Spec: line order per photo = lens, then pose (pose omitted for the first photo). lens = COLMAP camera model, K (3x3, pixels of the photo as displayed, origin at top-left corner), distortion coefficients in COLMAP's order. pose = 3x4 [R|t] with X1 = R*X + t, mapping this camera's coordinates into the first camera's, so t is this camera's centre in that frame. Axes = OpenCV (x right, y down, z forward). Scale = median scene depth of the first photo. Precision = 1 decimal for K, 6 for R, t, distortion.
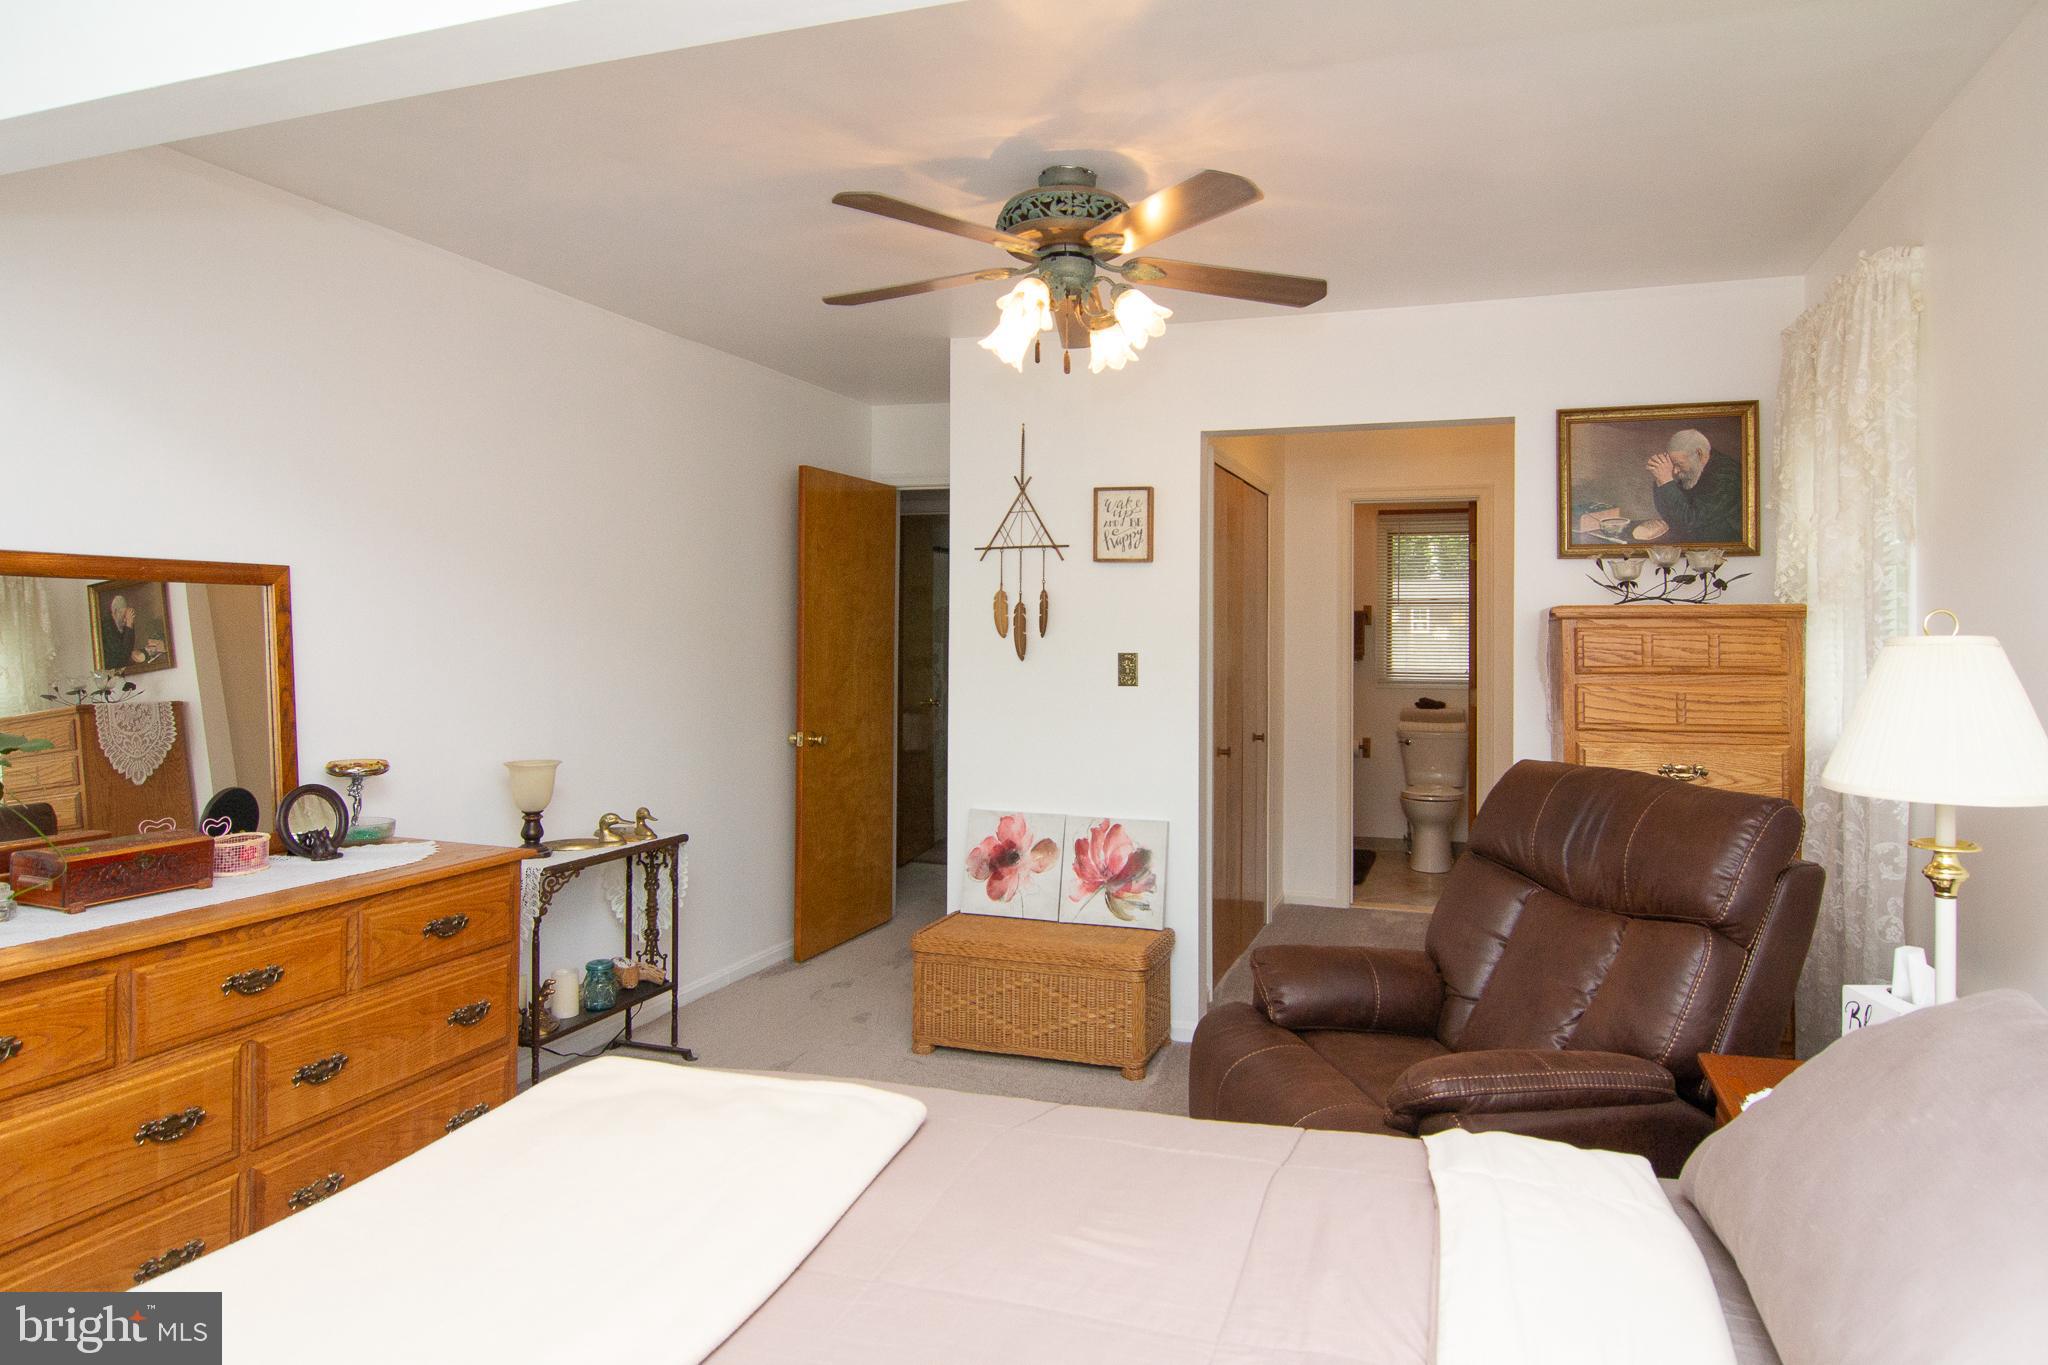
lens RADIAL K [[1212.8, 0, 1153.6], [0, 1212.8, 629.7], [0, 0, 1]] dist [-0.022792, -0.003607]
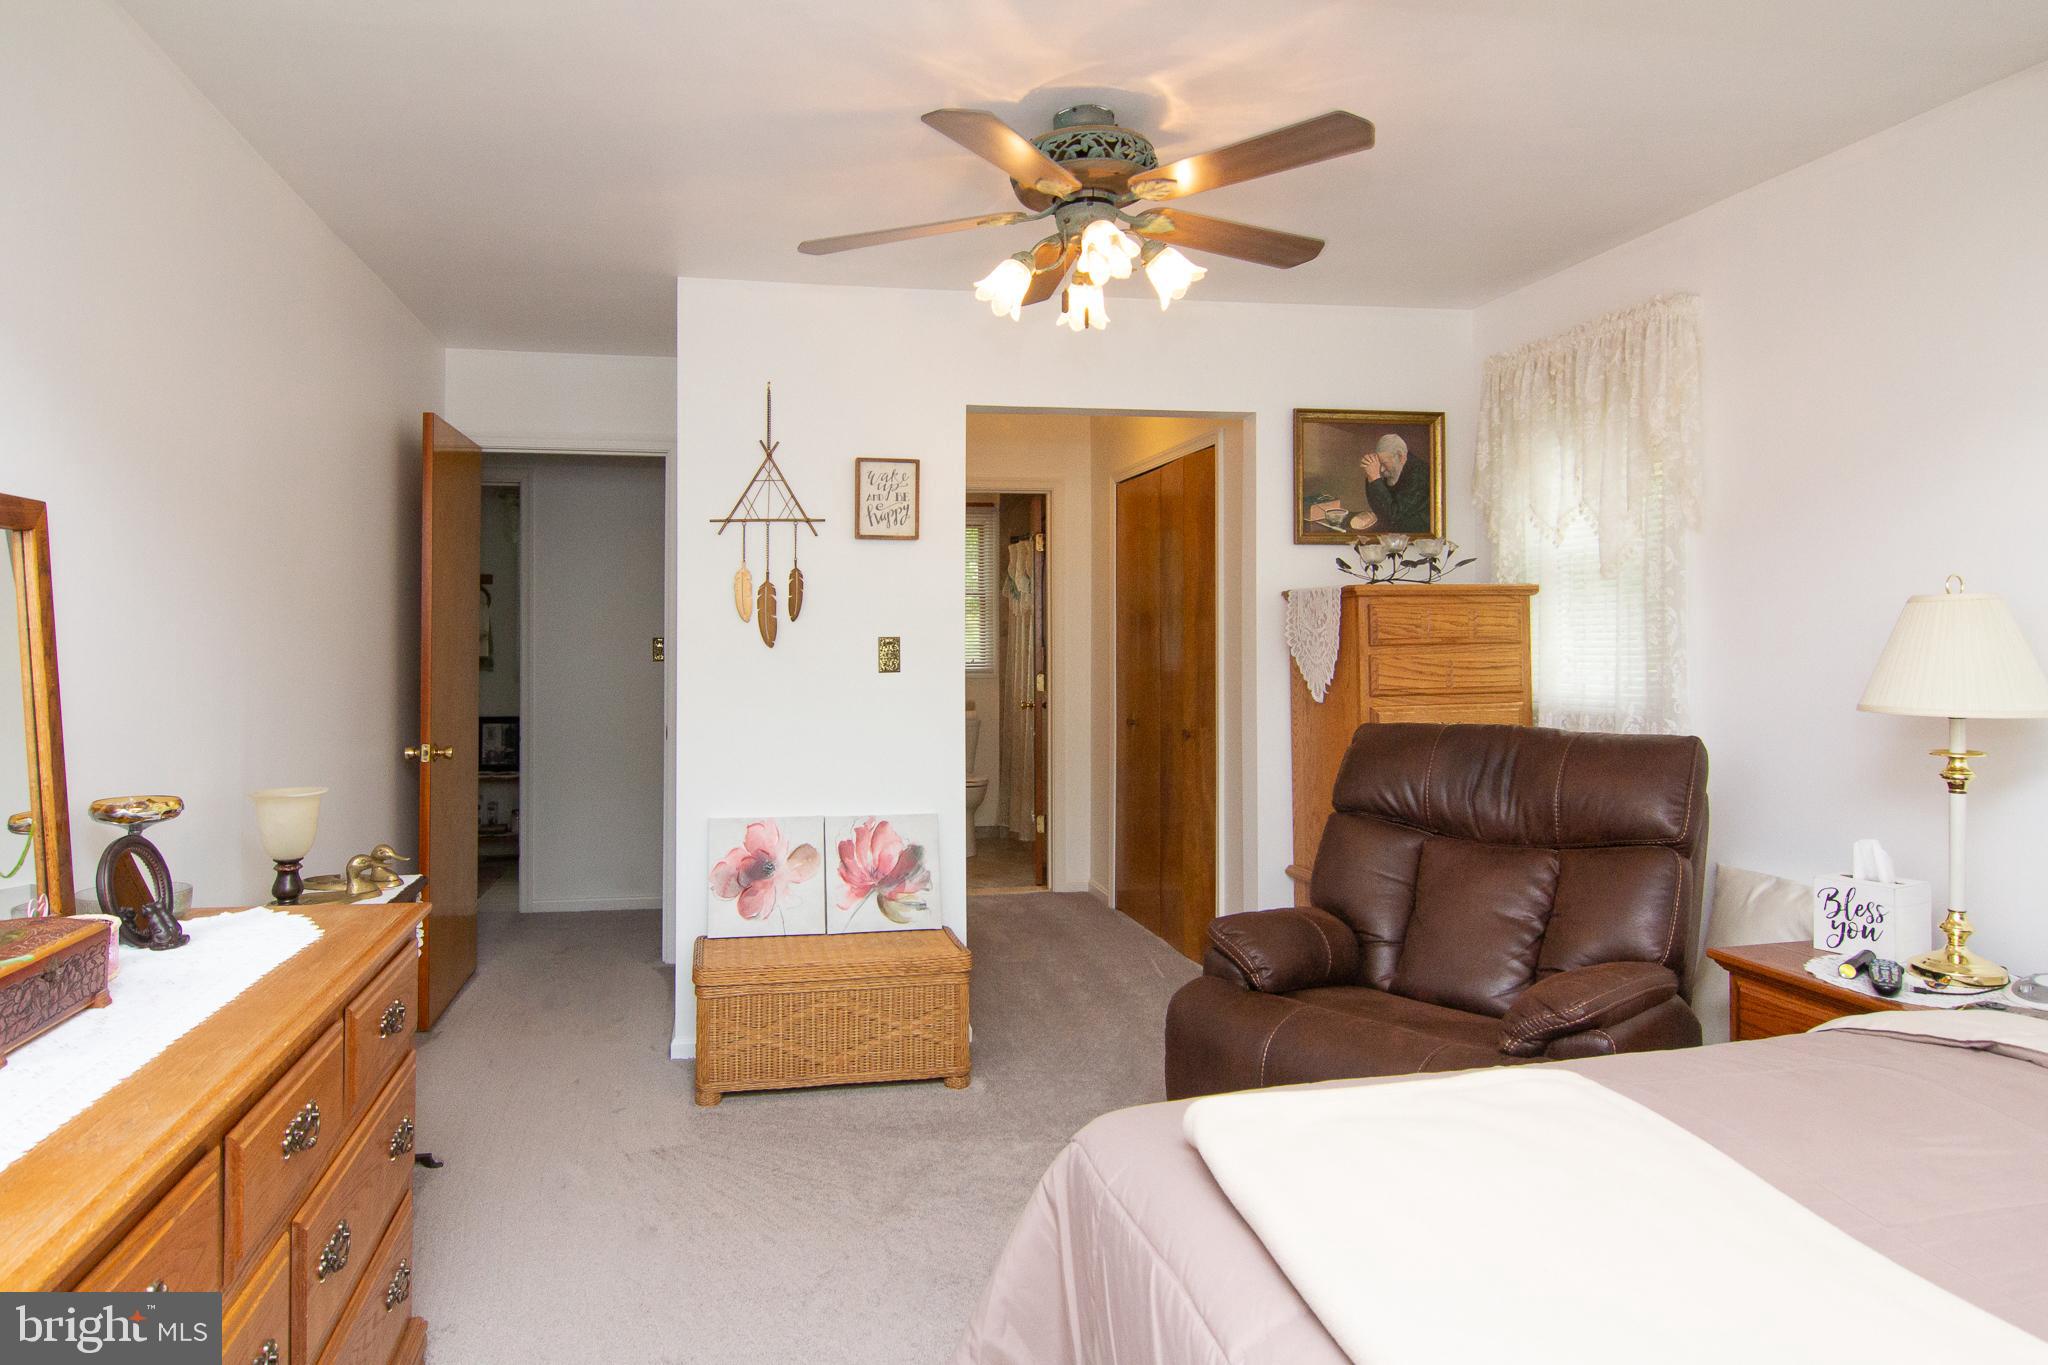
lens RADIAL K [[1212.8, 0, 997.7], [0, 1212.8, 624.6], [0, 0, 1]] dist [-0.022792, -0.003607]
pose [[0.891271, -0.008197, 0.453396, -0.376454], [0.010538, 0.999941, -0.002636, 0.013317], [-0.453348, 0.007127, 0.891305, 0.133302]]
